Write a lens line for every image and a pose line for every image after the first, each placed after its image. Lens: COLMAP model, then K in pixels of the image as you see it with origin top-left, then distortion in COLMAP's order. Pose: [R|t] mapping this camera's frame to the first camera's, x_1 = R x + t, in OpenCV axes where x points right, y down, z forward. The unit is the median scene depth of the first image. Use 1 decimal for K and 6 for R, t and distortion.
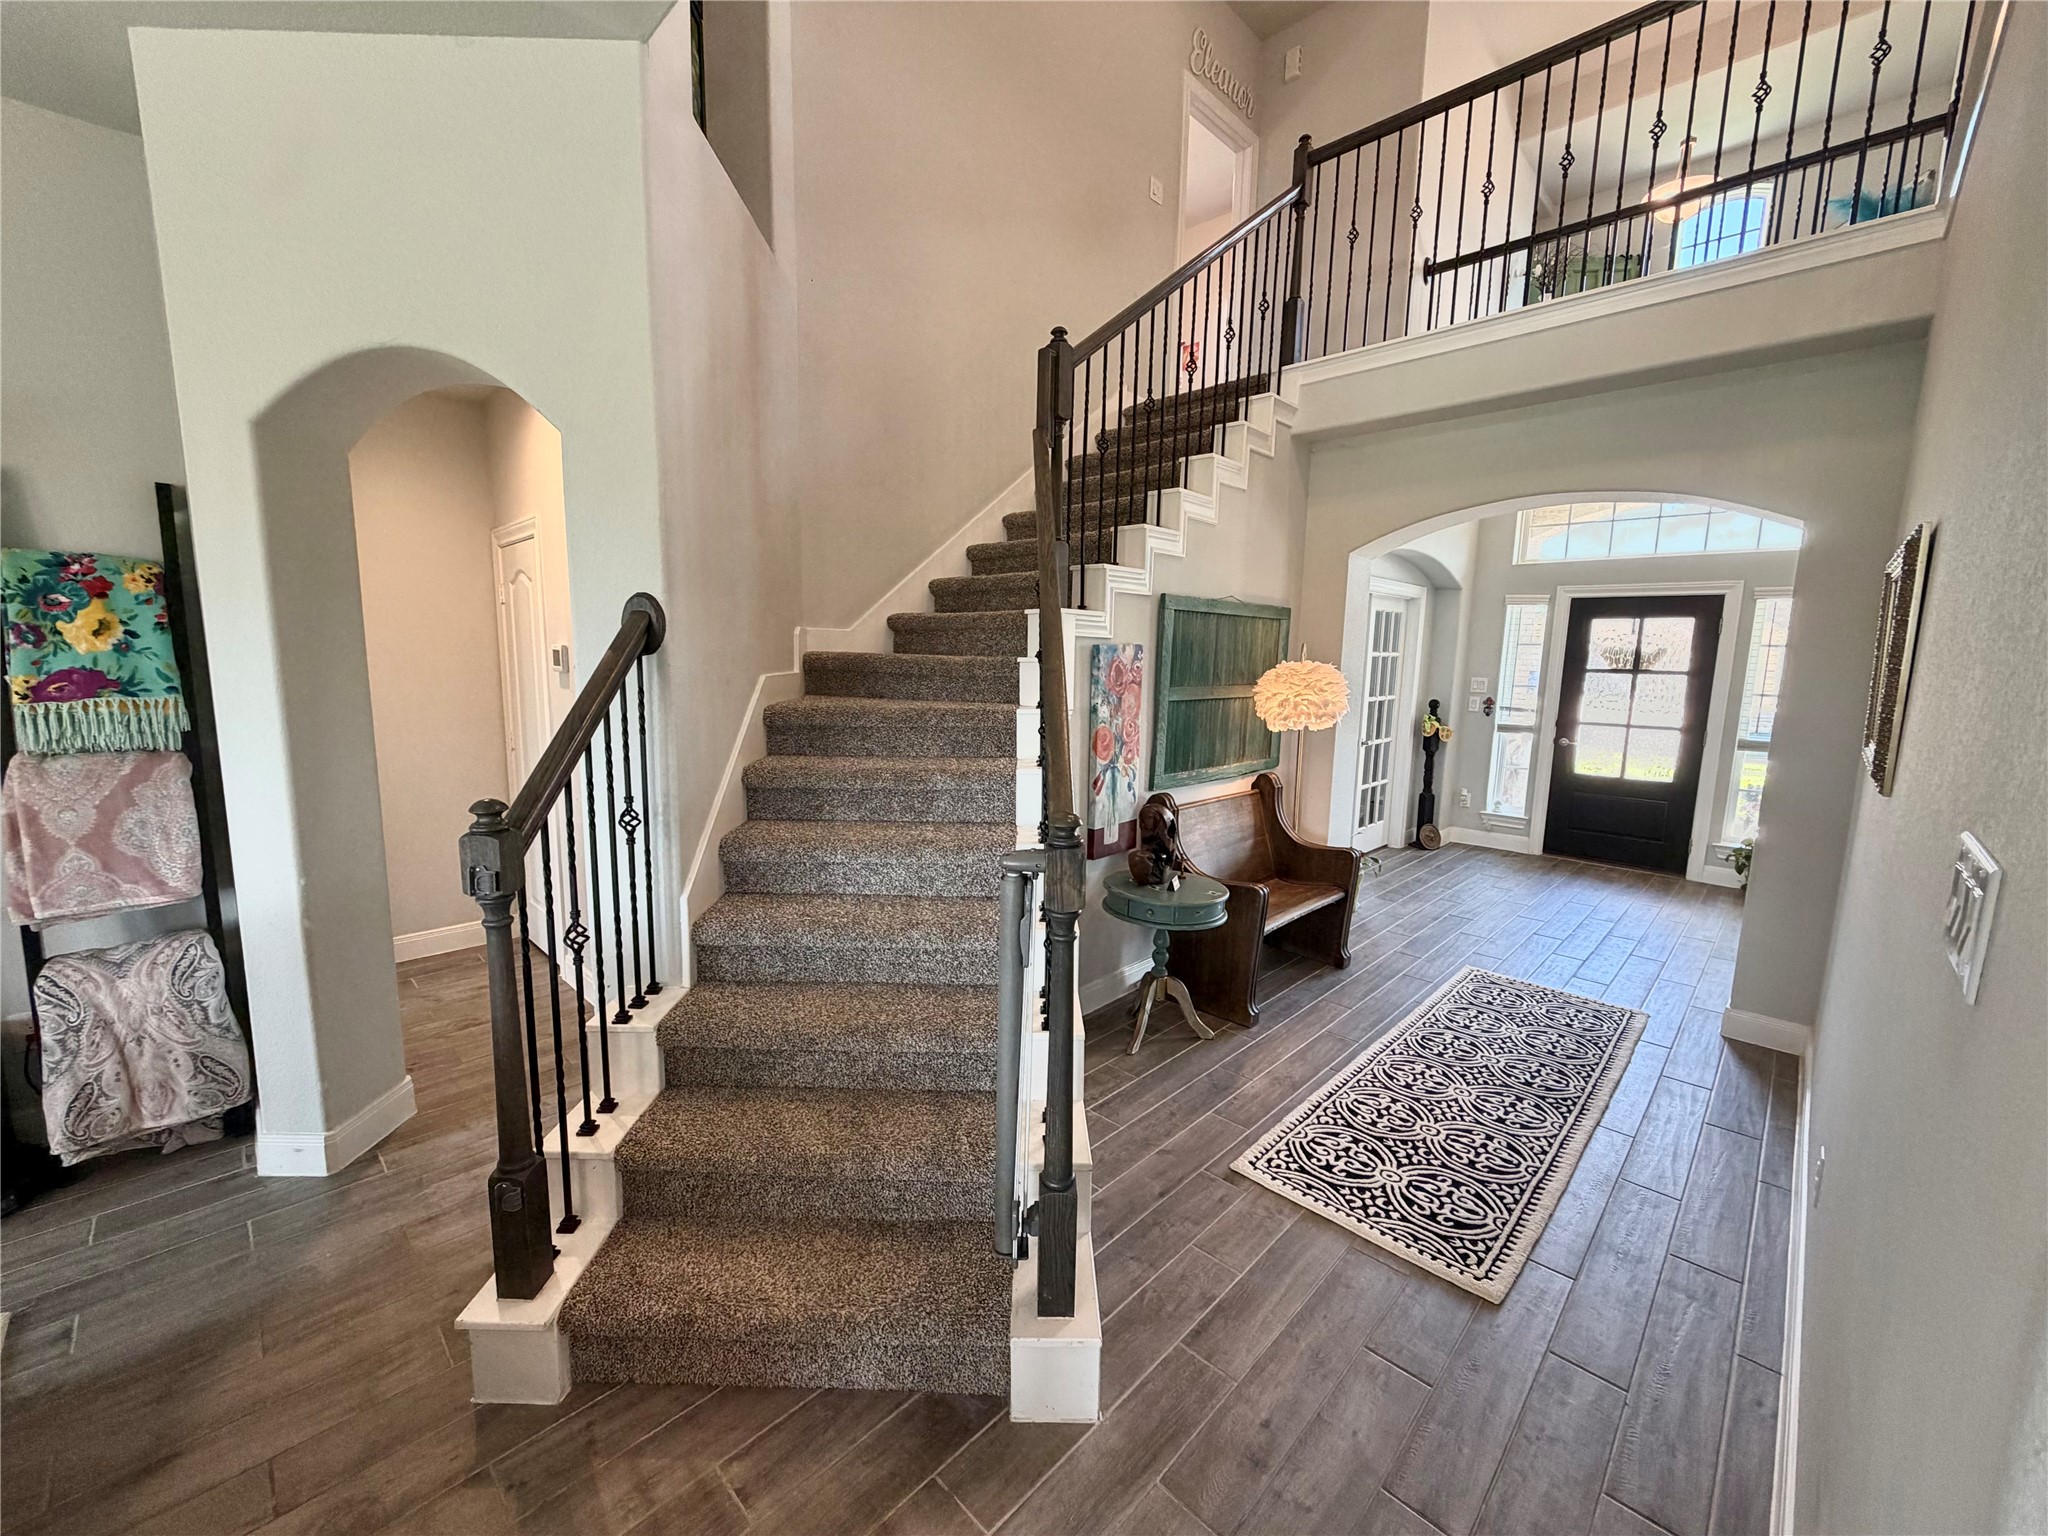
lens RADIAL K [[816.2, 0, 1017.4], [0, 816.2, 767.8], [0, 0, 1]] dist [-0.000243, 0.000129]
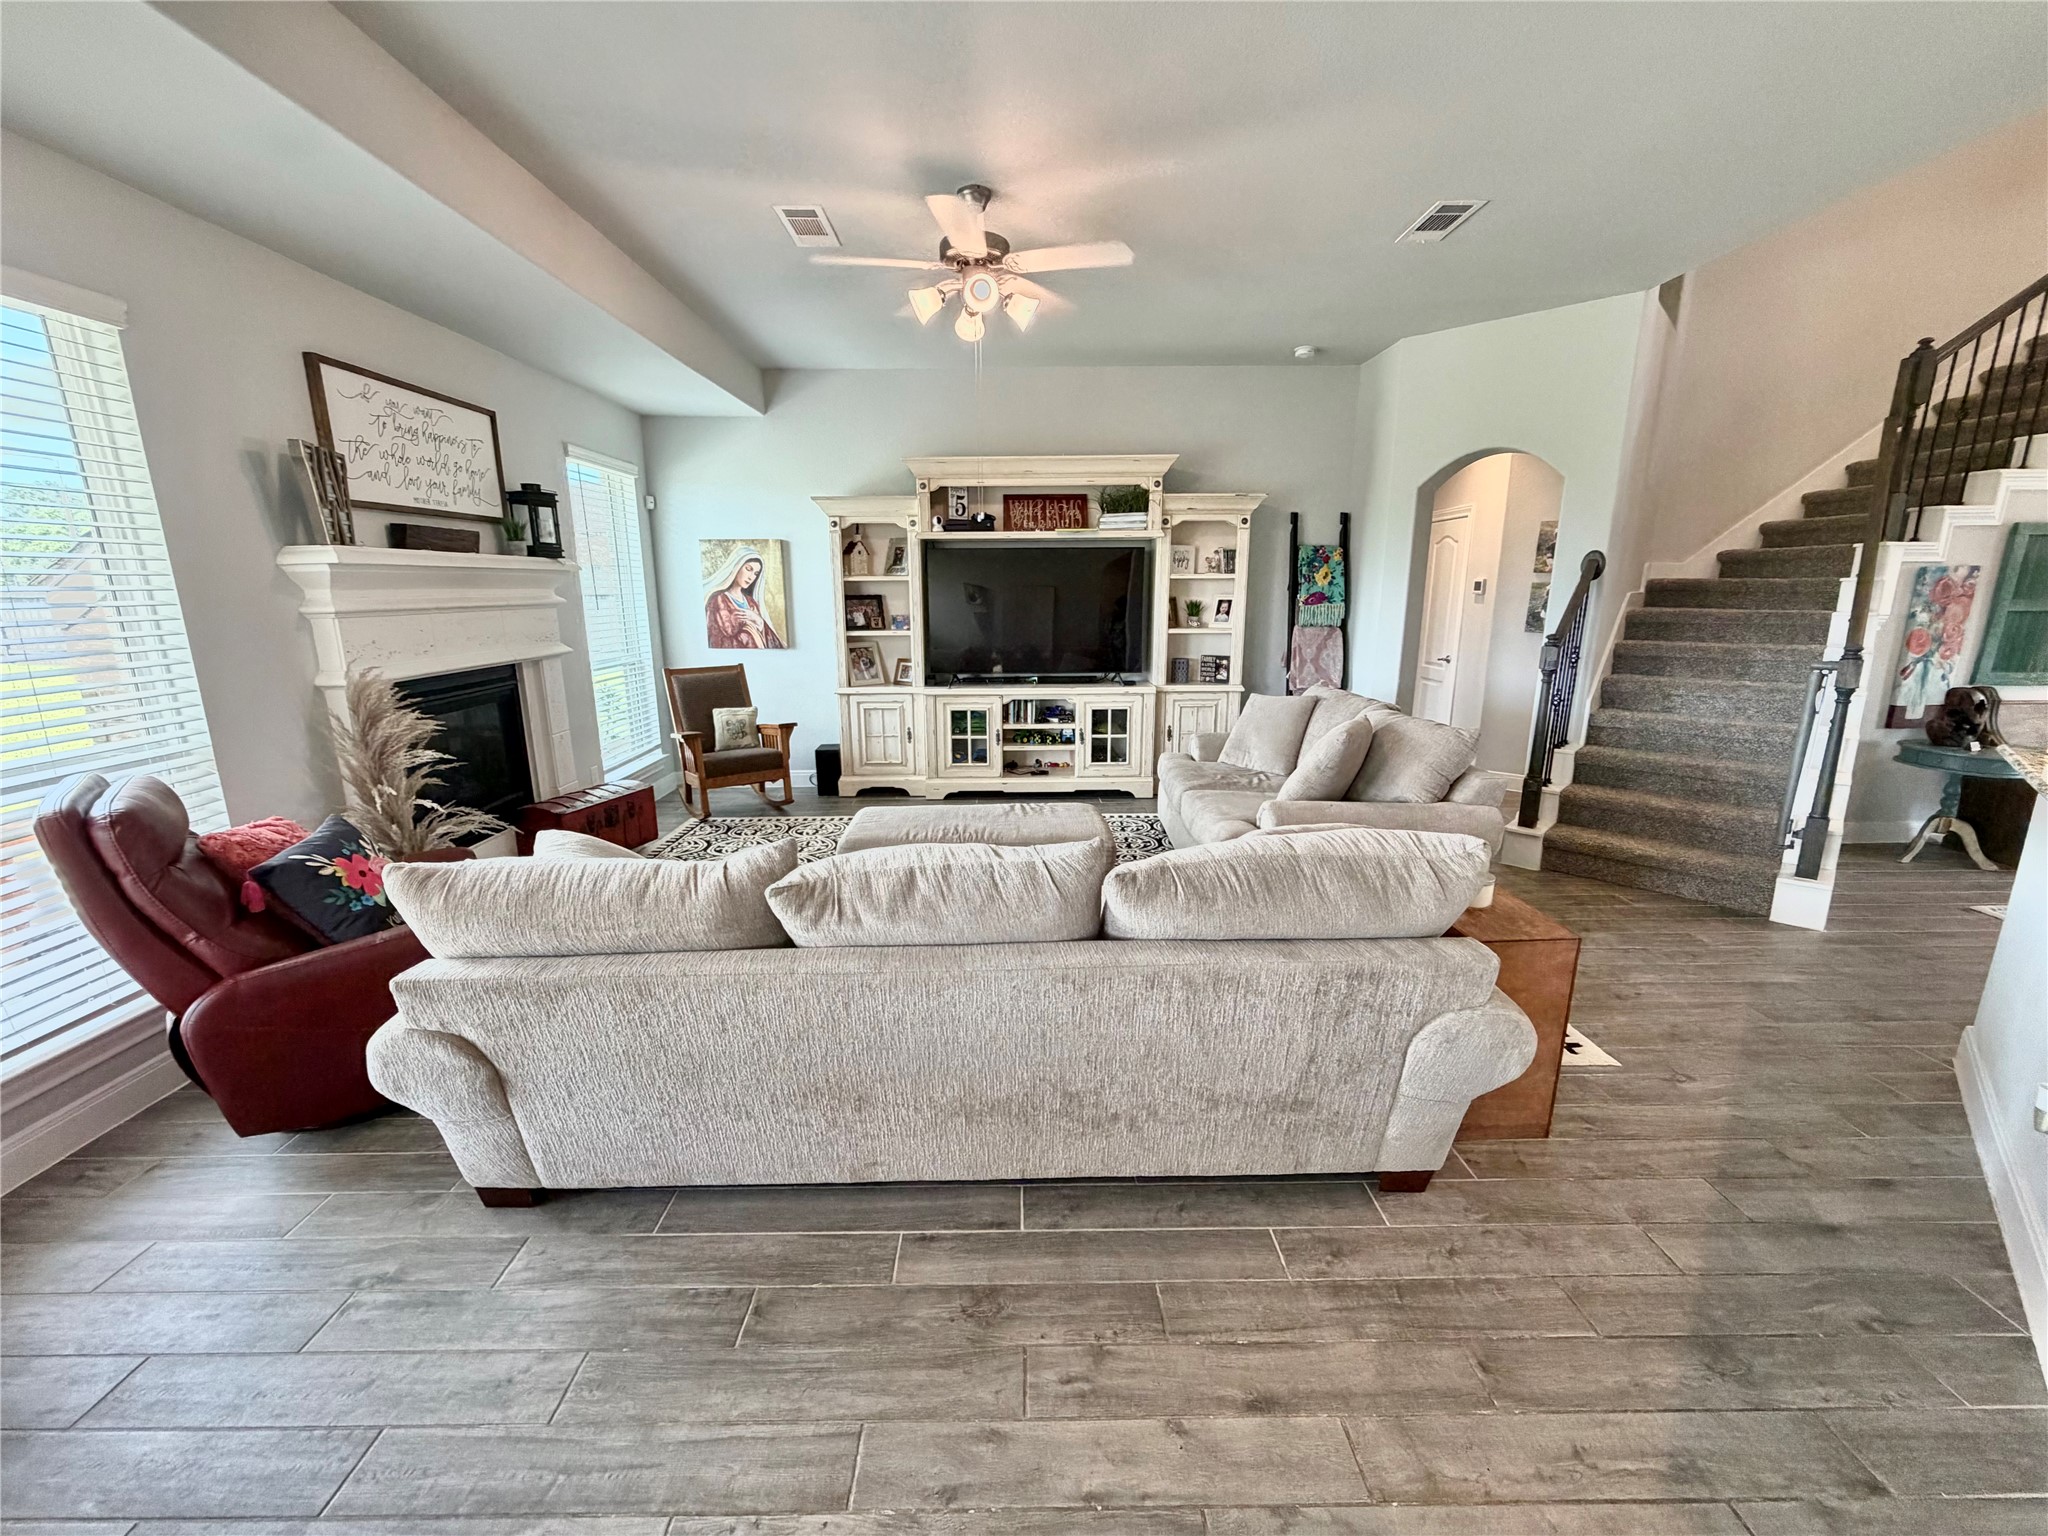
lens RADIAL K [[816.2, 0, 1017.8], [0, 816.2, 769.9], [0, 0, 1]] dist [-0.000243, 0.000129]
pose [[0.709891, 0.133384, -0.691566, 0.009223], [-0.081639, 0.990868, 0.107309, 0.141109], [0.699564, -0.019719, 0.714298, -0.902446]]
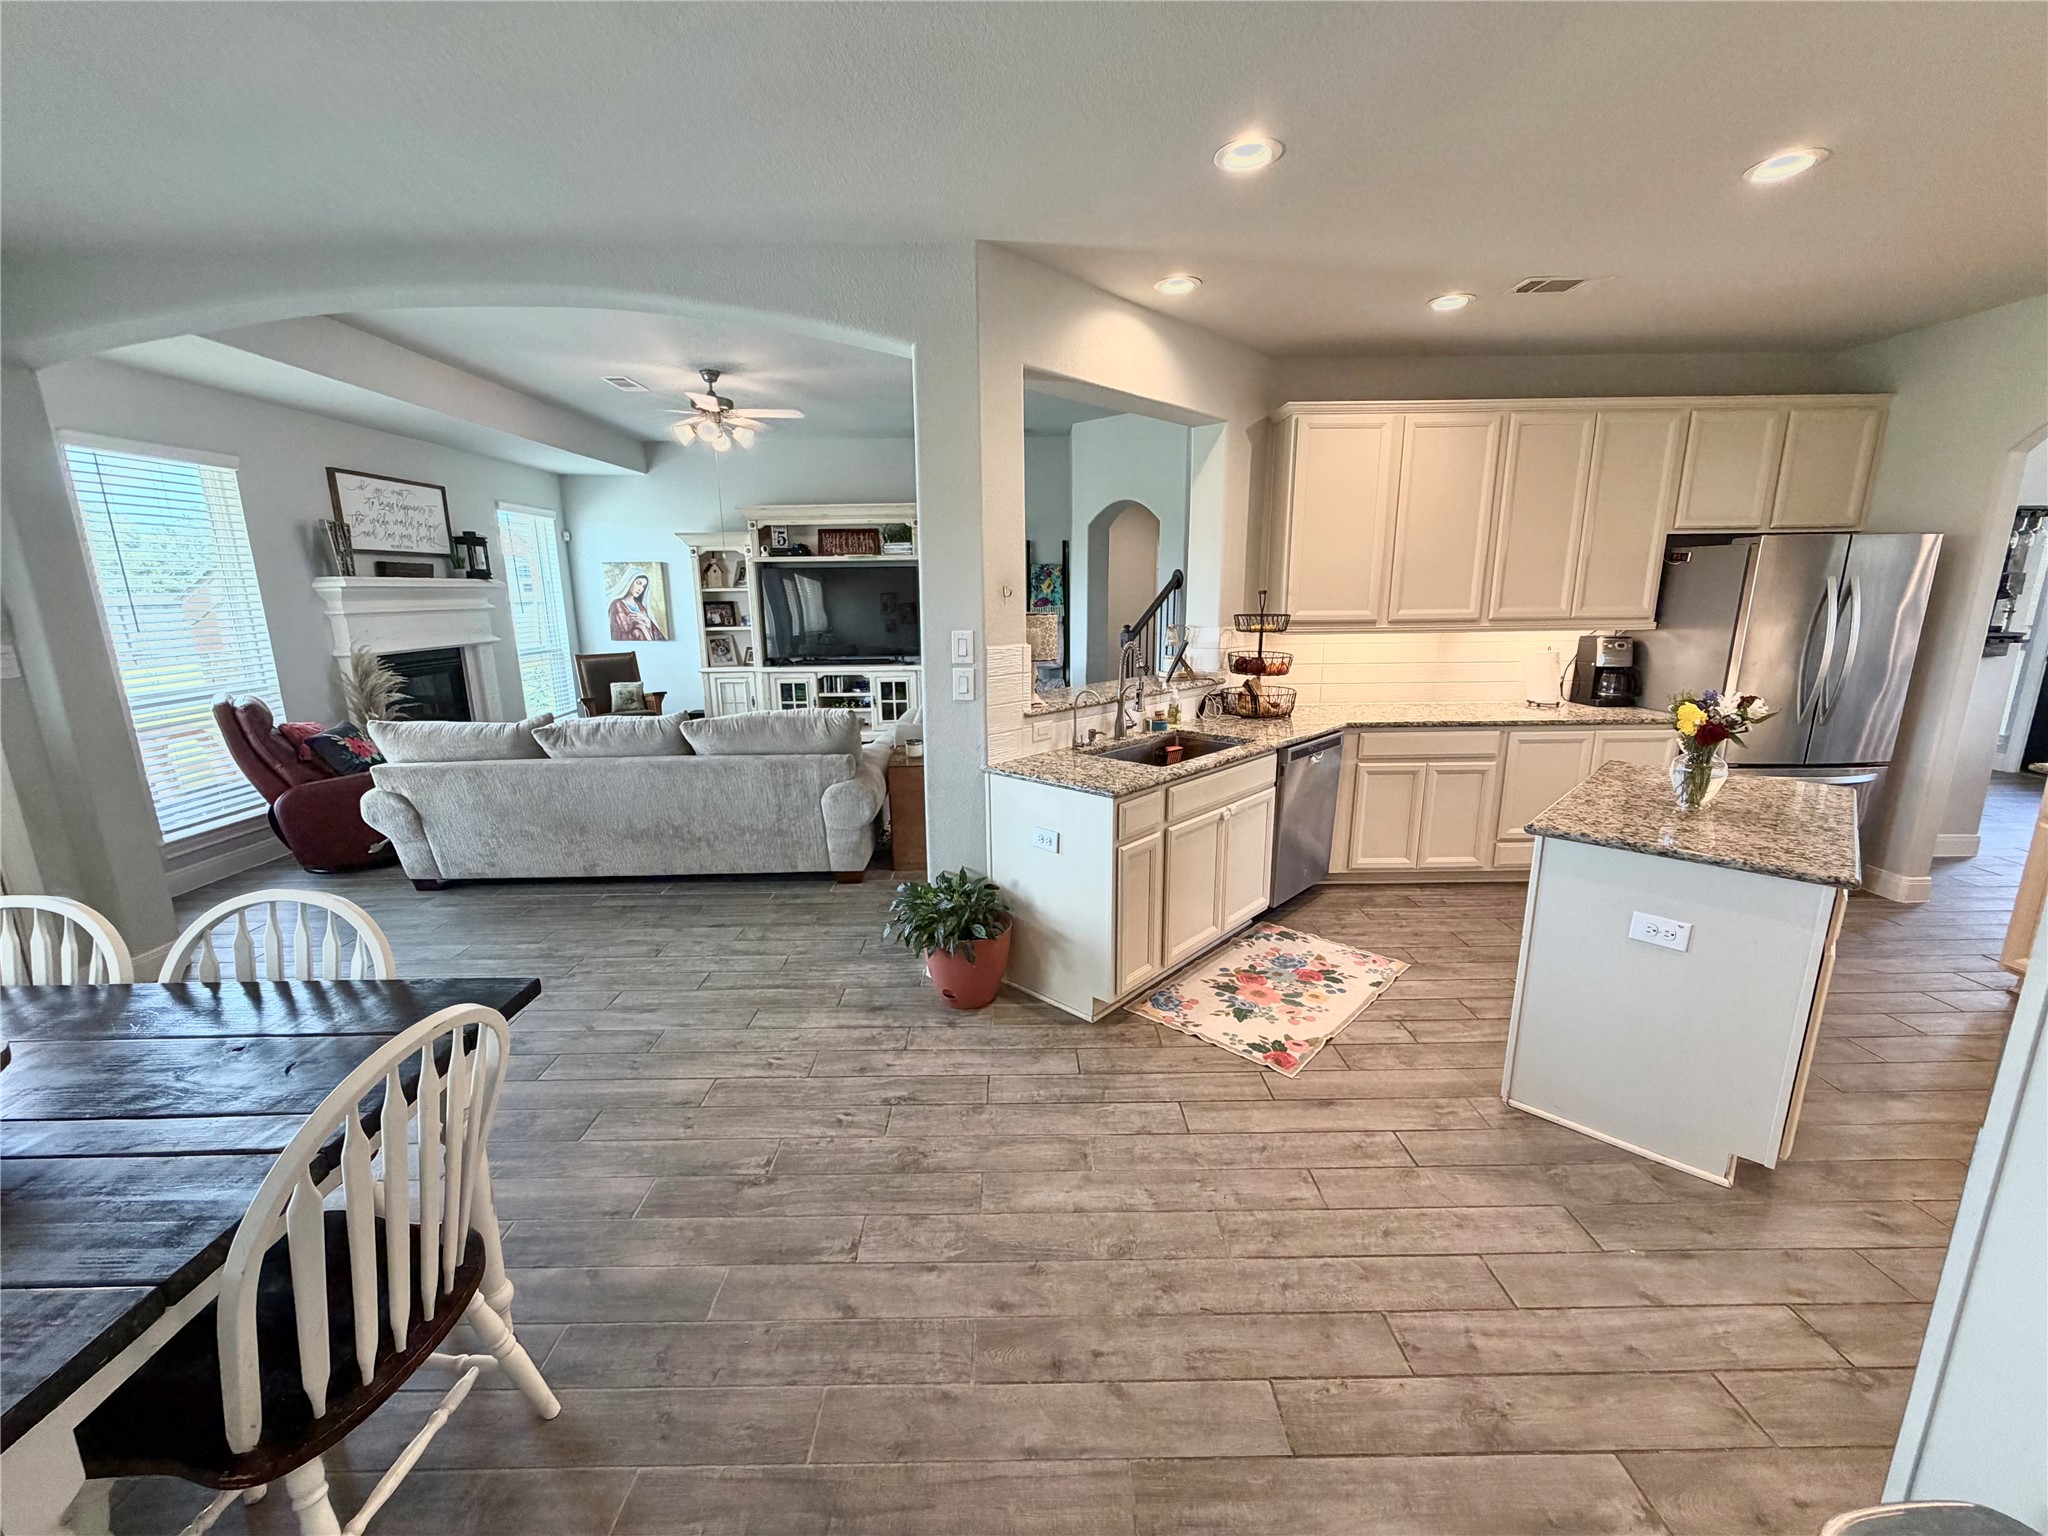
lens RADIAL K [[816.2, 0, 1017.3], [0, 816.2, 768.4], [0, 0, 1]] dist [-0.000243, 0.000129]
pose [[0.709443, 0.125920, -0.693422, 0.806798], [-0.076258, 0.991848, 0.102092, 0.160651], [0.700625, -0.019549, 0.713262, -0.993654]]
